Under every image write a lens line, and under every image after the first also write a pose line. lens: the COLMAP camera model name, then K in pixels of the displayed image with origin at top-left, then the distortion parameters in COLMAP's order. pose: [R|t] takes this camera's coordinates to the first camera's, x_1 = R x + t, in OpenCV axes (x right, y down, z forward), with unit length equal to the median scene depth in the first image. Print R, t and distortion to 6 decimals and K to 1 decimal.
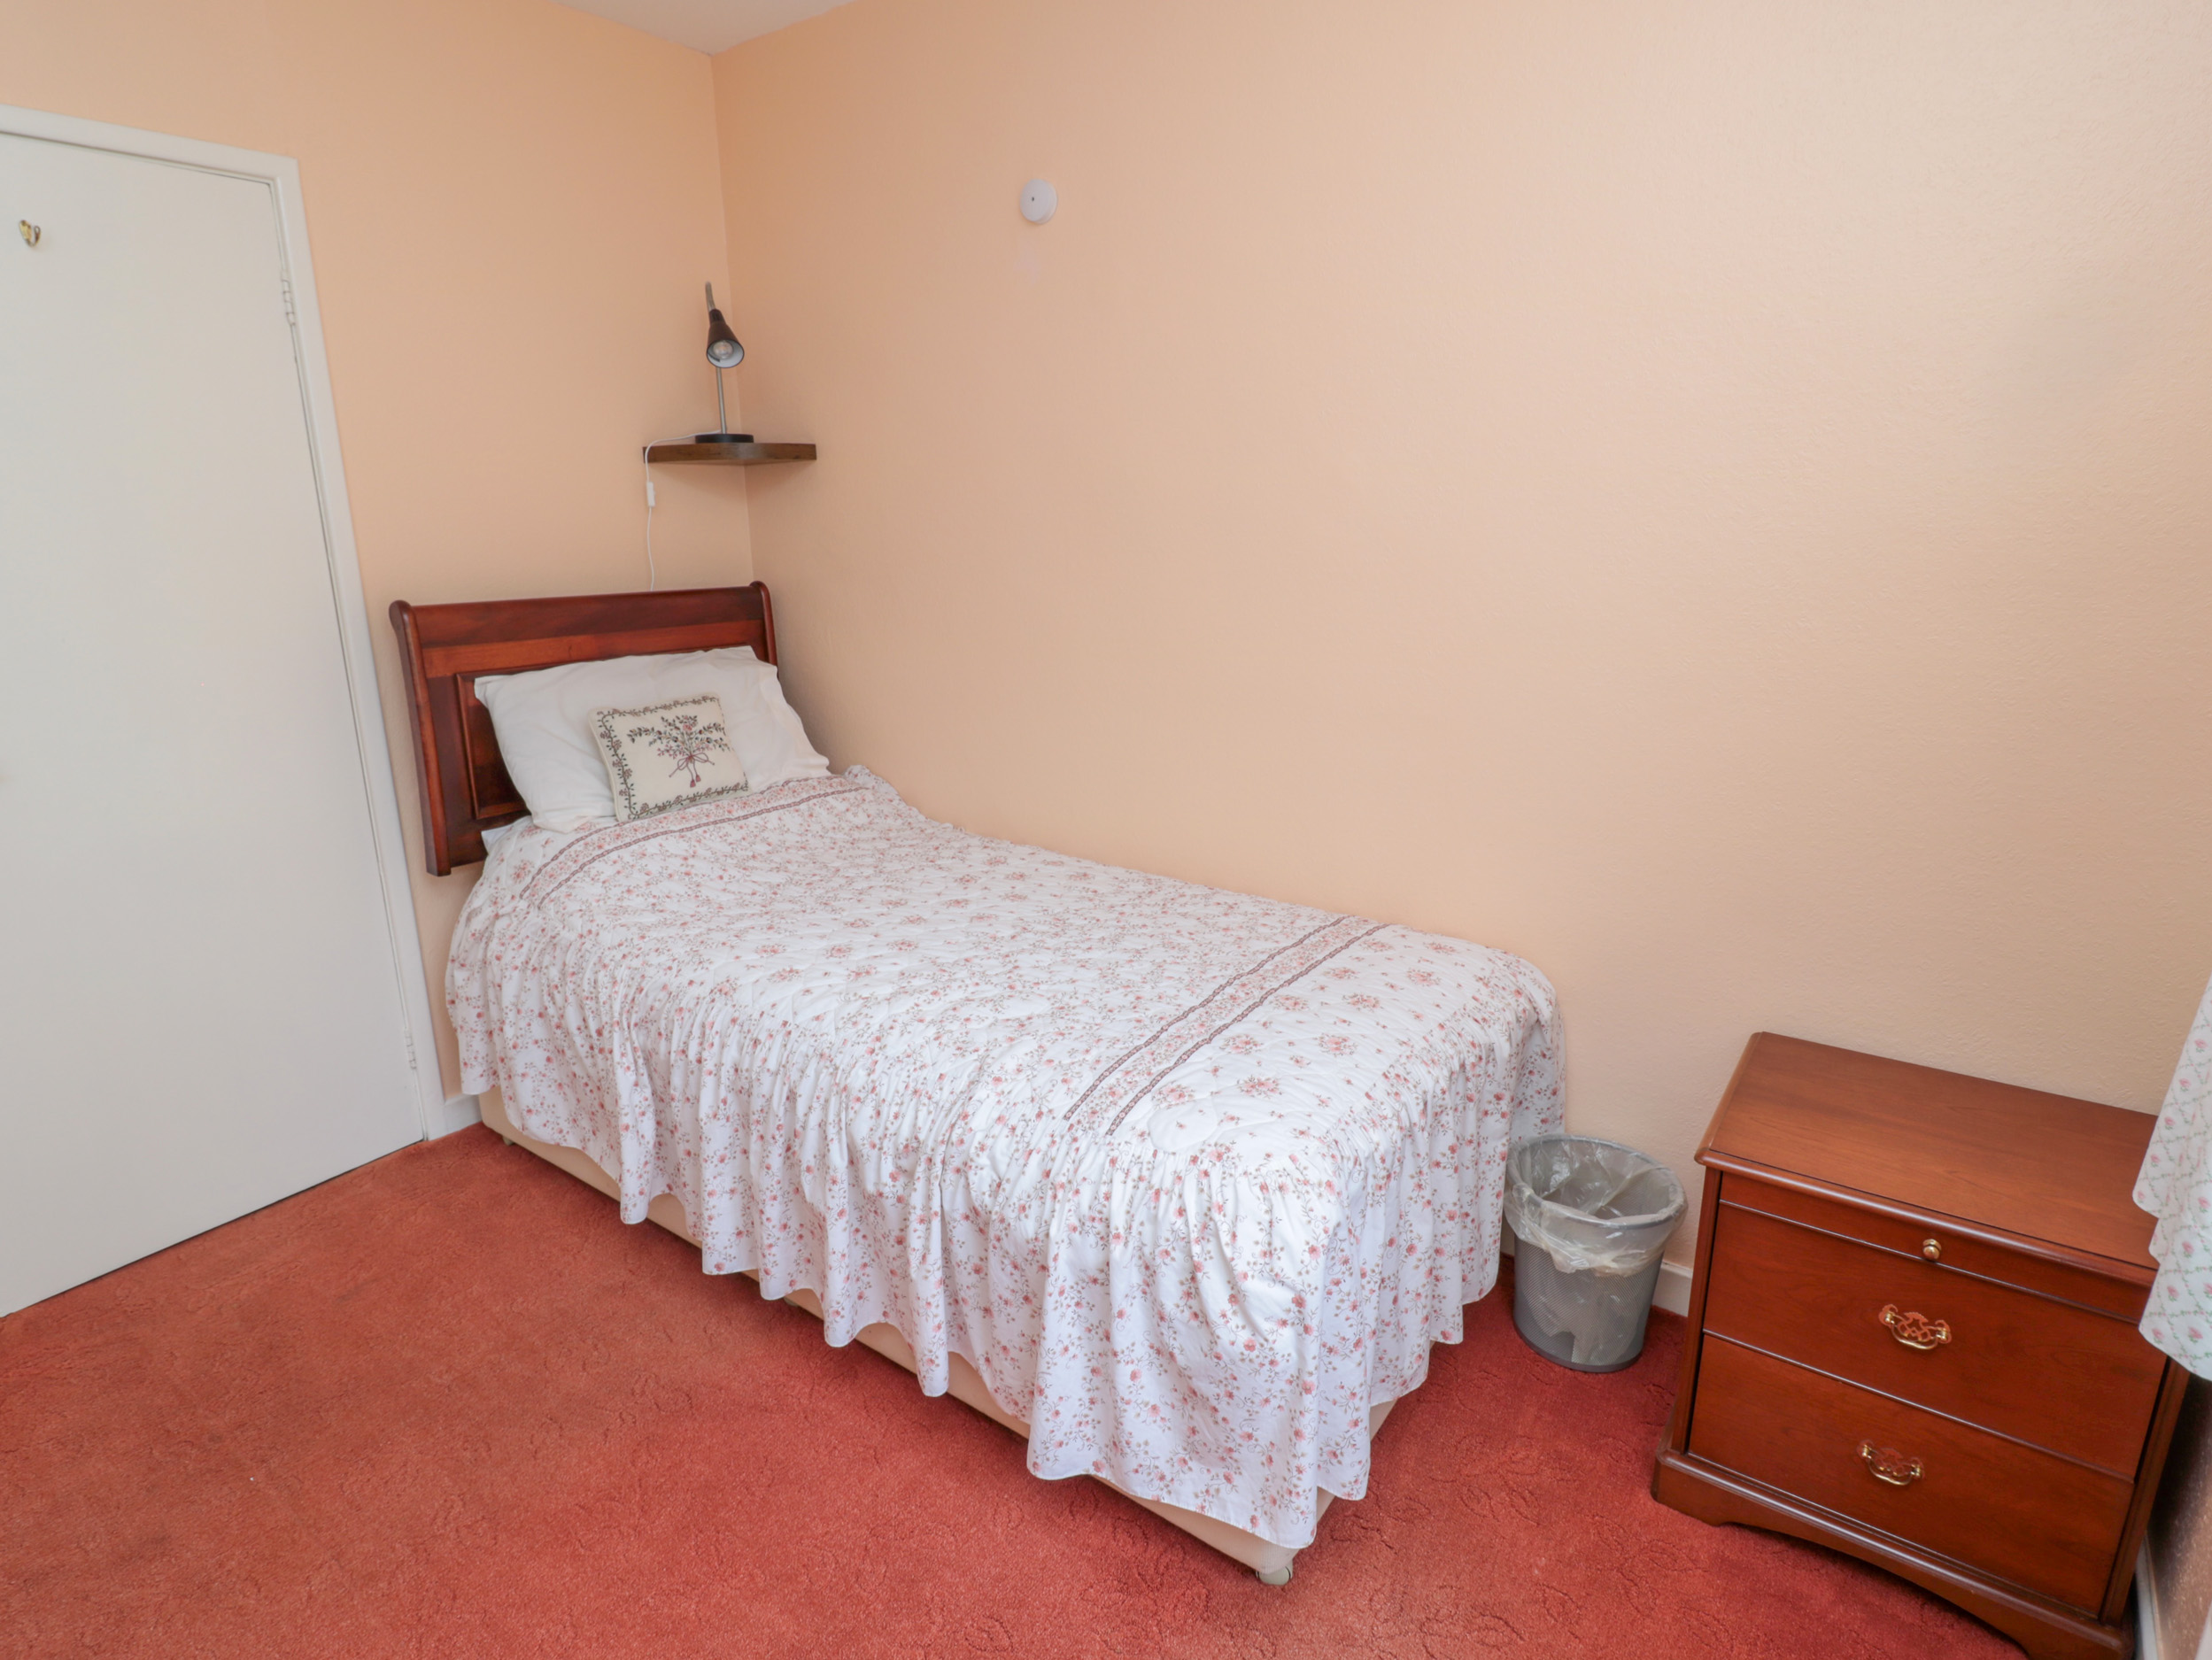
lens RADIAL K [[1251.6, 0, 1070.5], [0, 1251.6, 817.3], [0, 0, 1]] dist [0.005318, -0.012526]
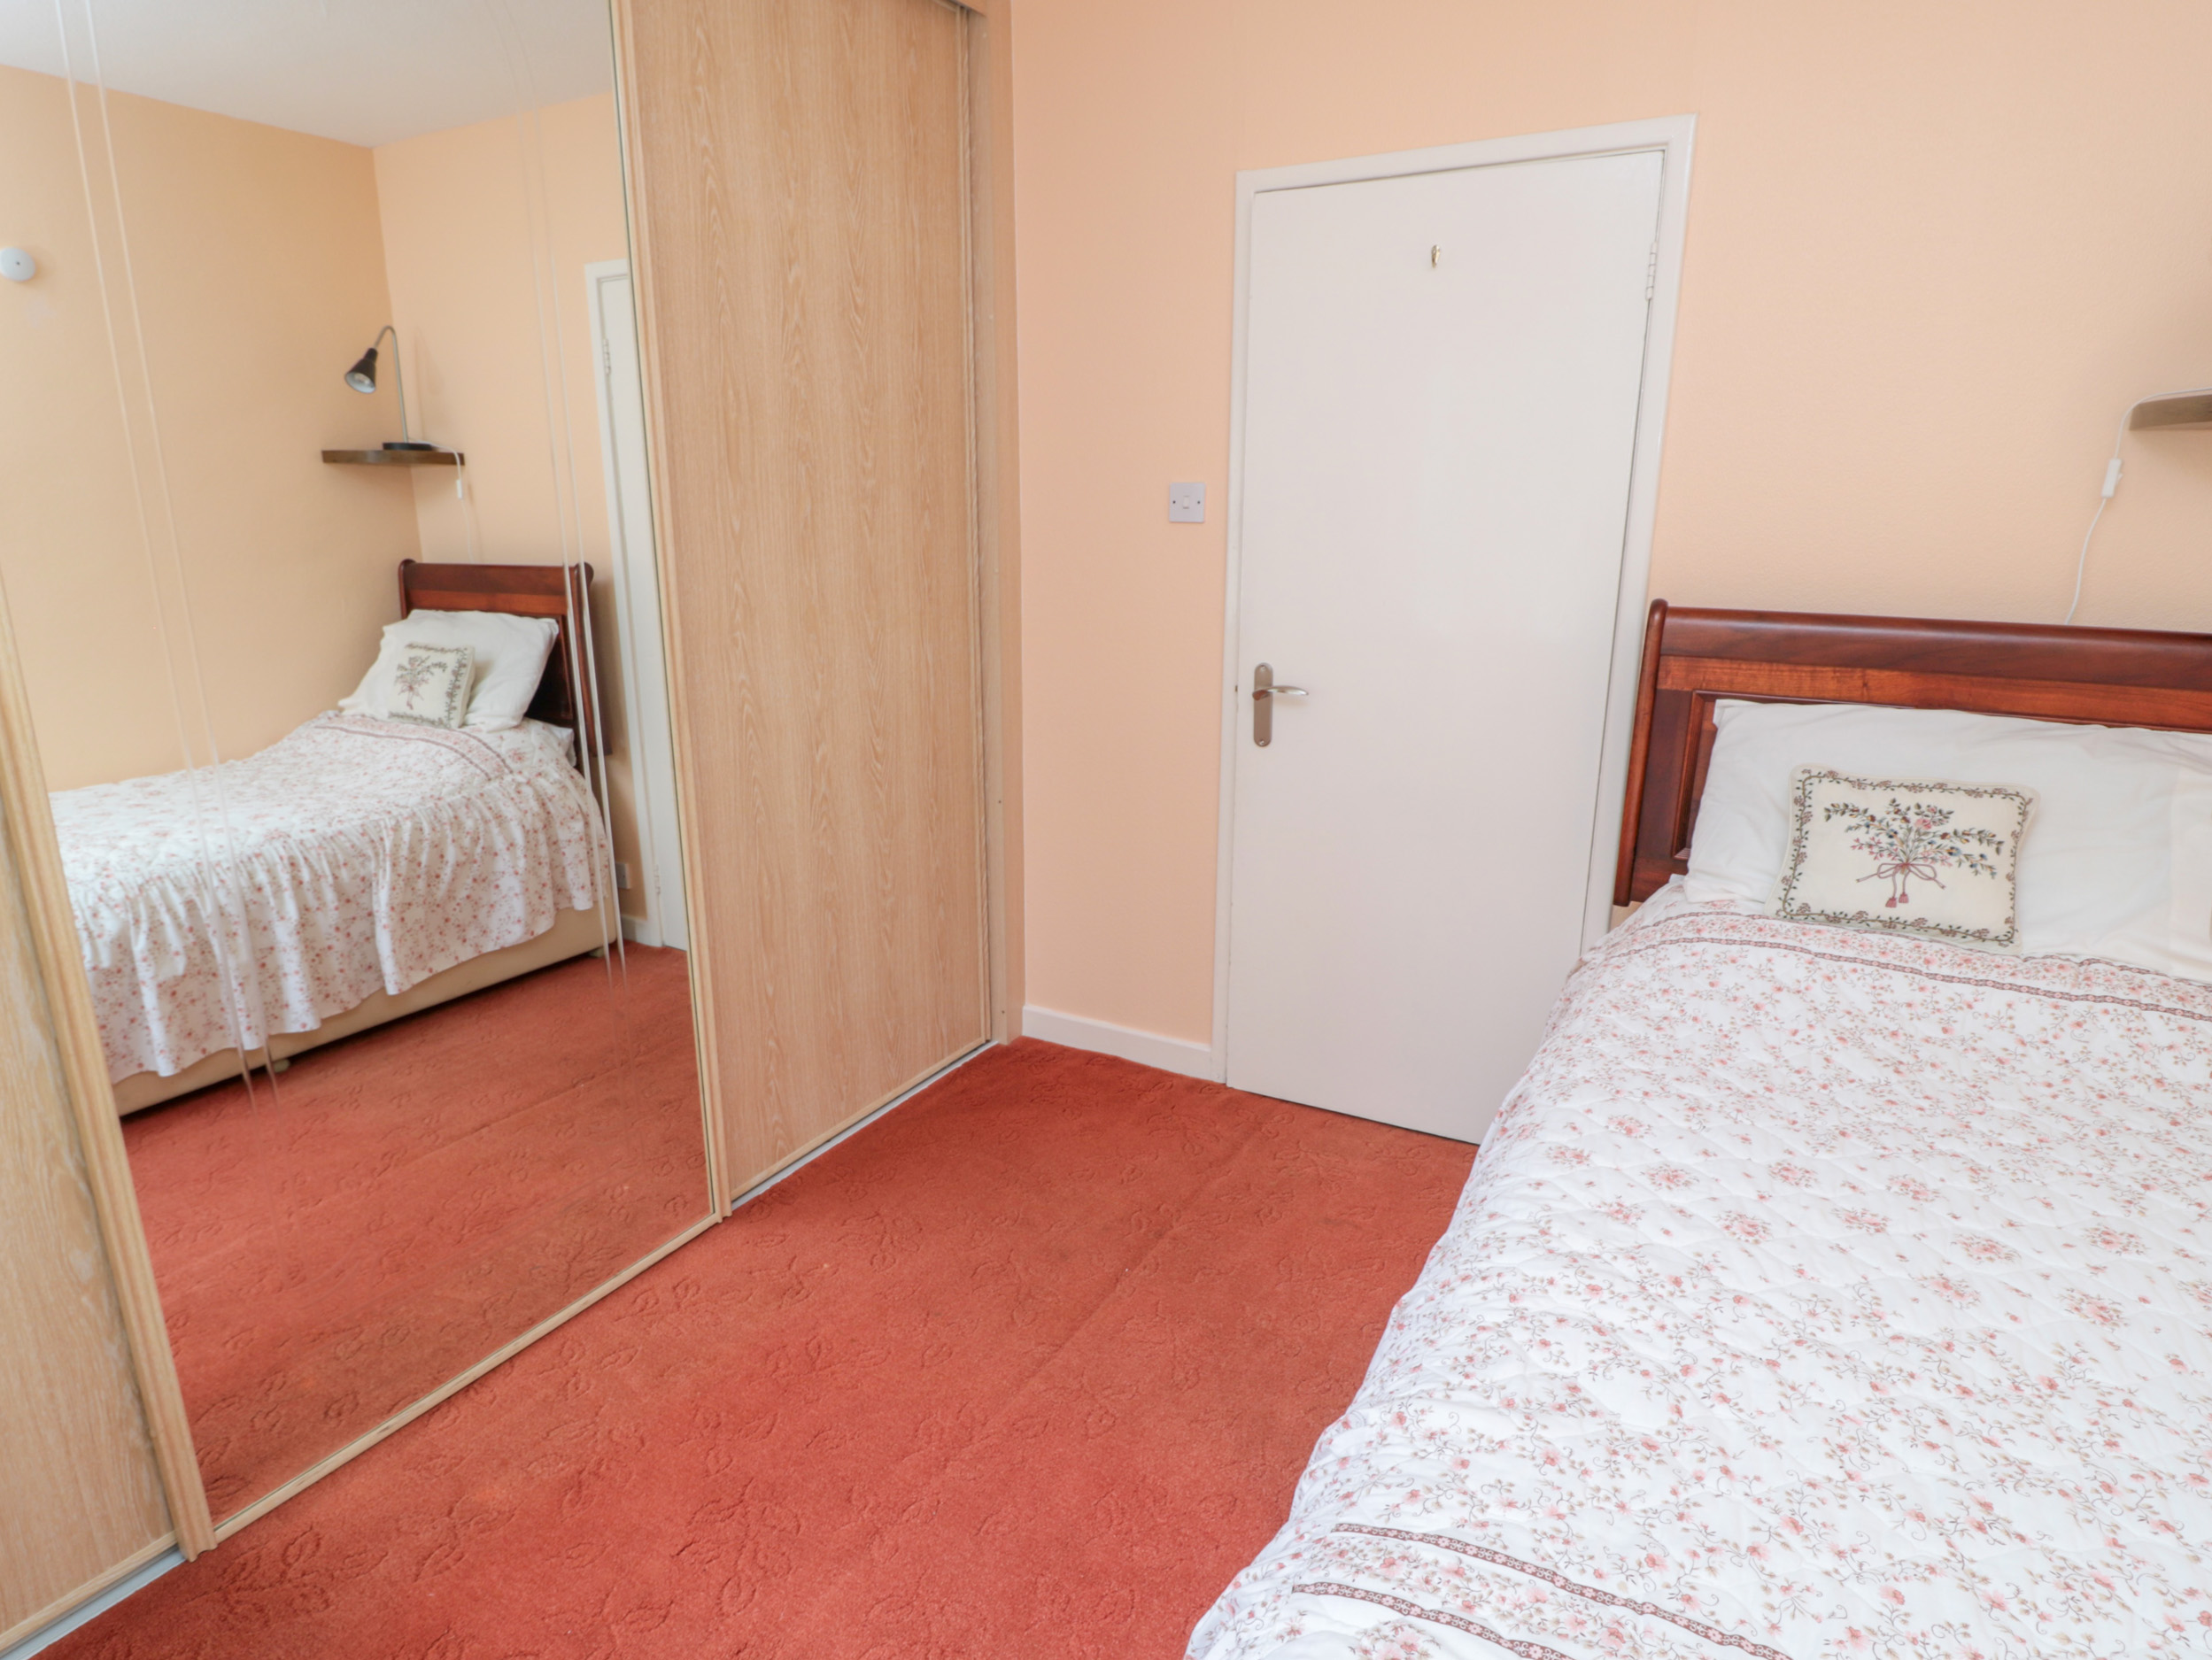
lens RADIAL K [[1251.6, 0, 1070.5], [0, 1251.6, 817.3], [0, 0, 1]] dist [0.005318, -0.012526]
pose [[0.090744, 0.251495, -0.963595, 0.323693], [-0.240259, 0.944535, 0.223895, -0.123997], [0.966458, 0.211195, 0.146135, 0.491222]]
